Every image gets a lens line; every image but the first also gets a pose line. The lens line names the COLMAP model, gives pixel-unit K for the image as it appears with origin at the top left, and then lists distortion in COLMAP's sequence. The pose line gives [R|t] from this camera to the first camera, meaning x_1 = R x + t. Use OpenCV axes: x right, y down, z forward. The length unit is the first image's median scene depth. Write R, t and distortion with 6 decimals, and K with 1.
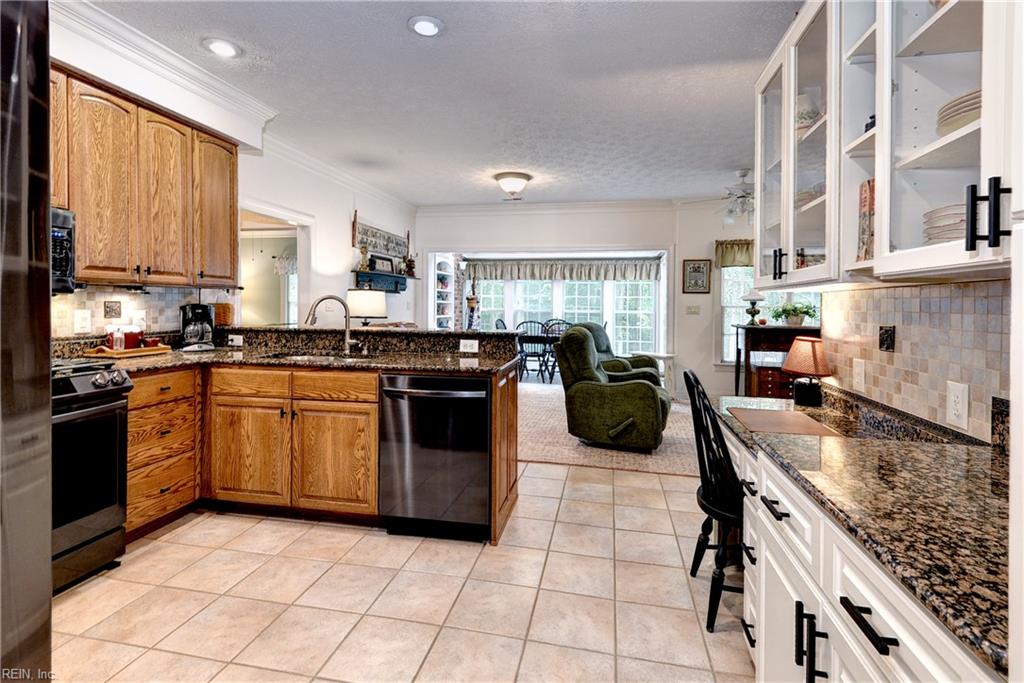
lens RADIAL K [[483.5, 0, 508.1], [0, 483.5, 307.9], [0, 0, 1]] dist [0.022975, -0.000831]
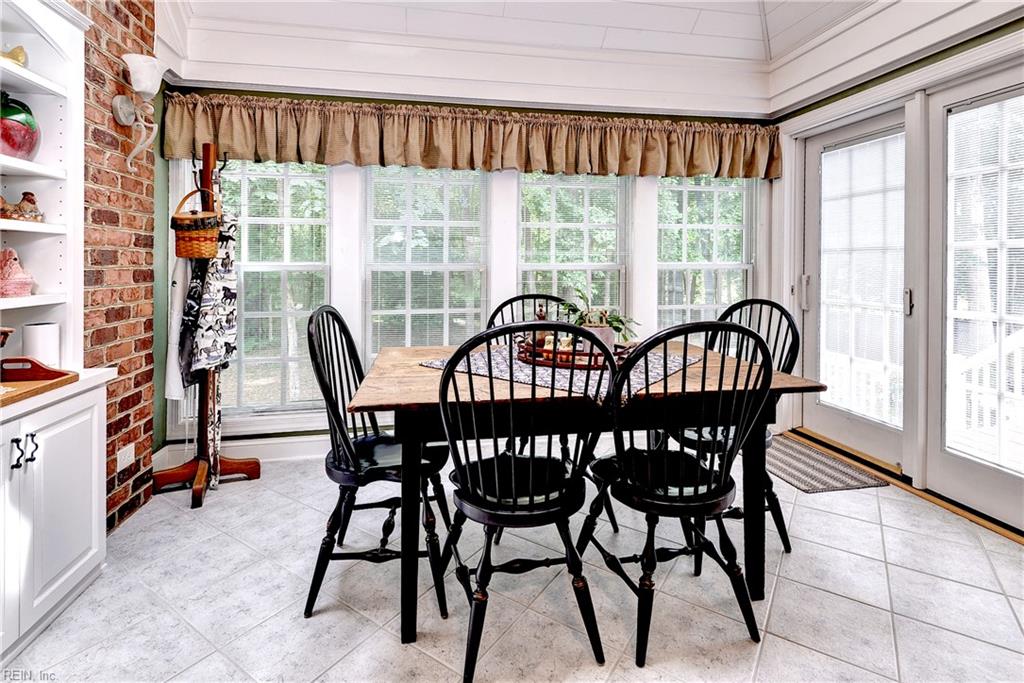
lens RADIAL K [[483.7, 0, 514.3], [0, 483.7, 268.5], [0, 0, 1]] dist [-0.000762, -0.000328]
pose [[0.924975, -0.016707, 0.379661, -0.052422], [0.017257, 0.999849, 0.001954, 0.019750], [-0.379636, 0.004745, 0.925124, 2.063897]]
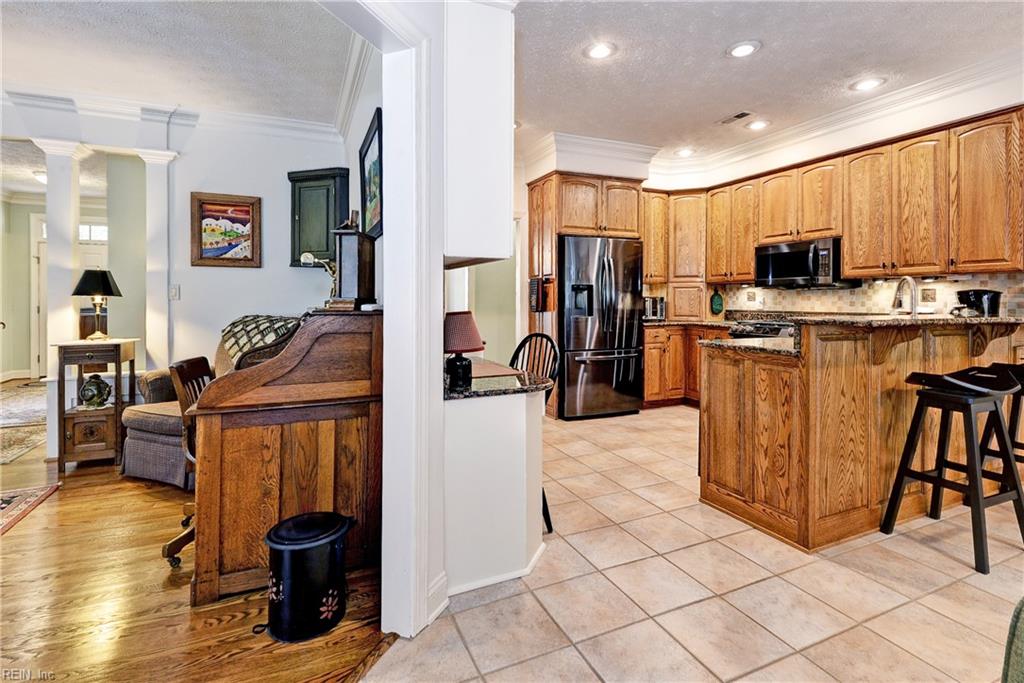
lens RADIAL K [[487.8, 0, 512.3], [0, 487.8, 299.5], [0, 0, 1]] dist [0.012027, -0.000608]
pose [[-0.801025, -0.012204, -0.598506, 0.793494], [-0.013131, 0.999910, -0.002815, 0.030405], [0.598486, 0.005604, -0.801113, 1.308625]]
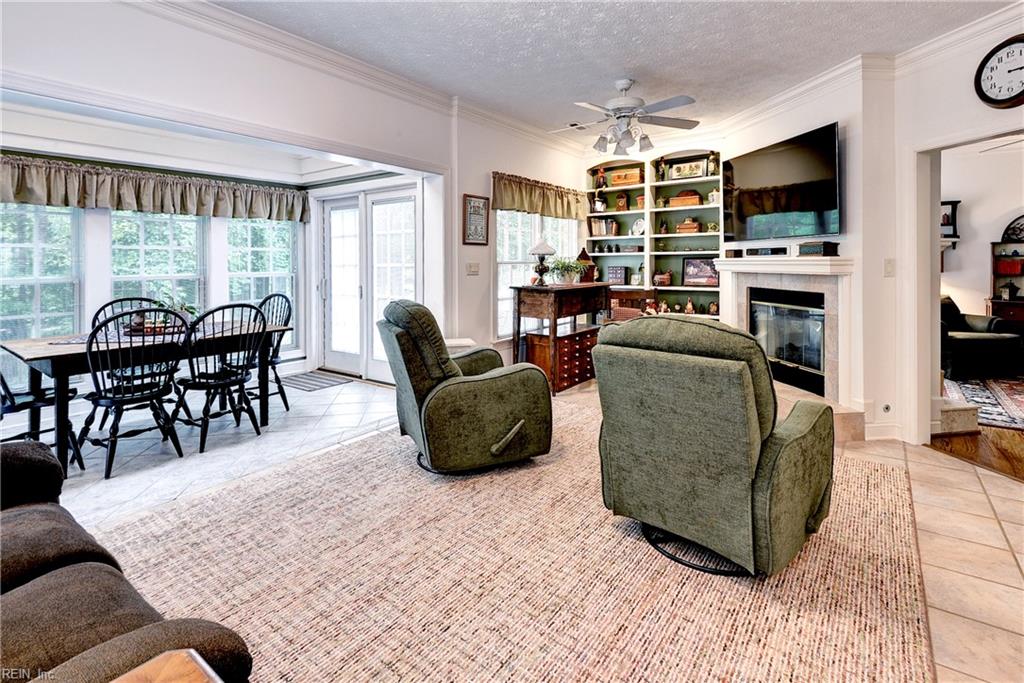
lens RADIAL K [[486.4, 0, 515.0], [0, 486.4, 271.7], [0, 0, 1]] dist [0.001899, -0.001286]
pose [[0.408598, -0.034065, 0.912078, -0.448336], [0.015967, 0.999417, 0.030174, -0.023524], [-0.912575, 0.002235, 0.408904, 1.389731]]
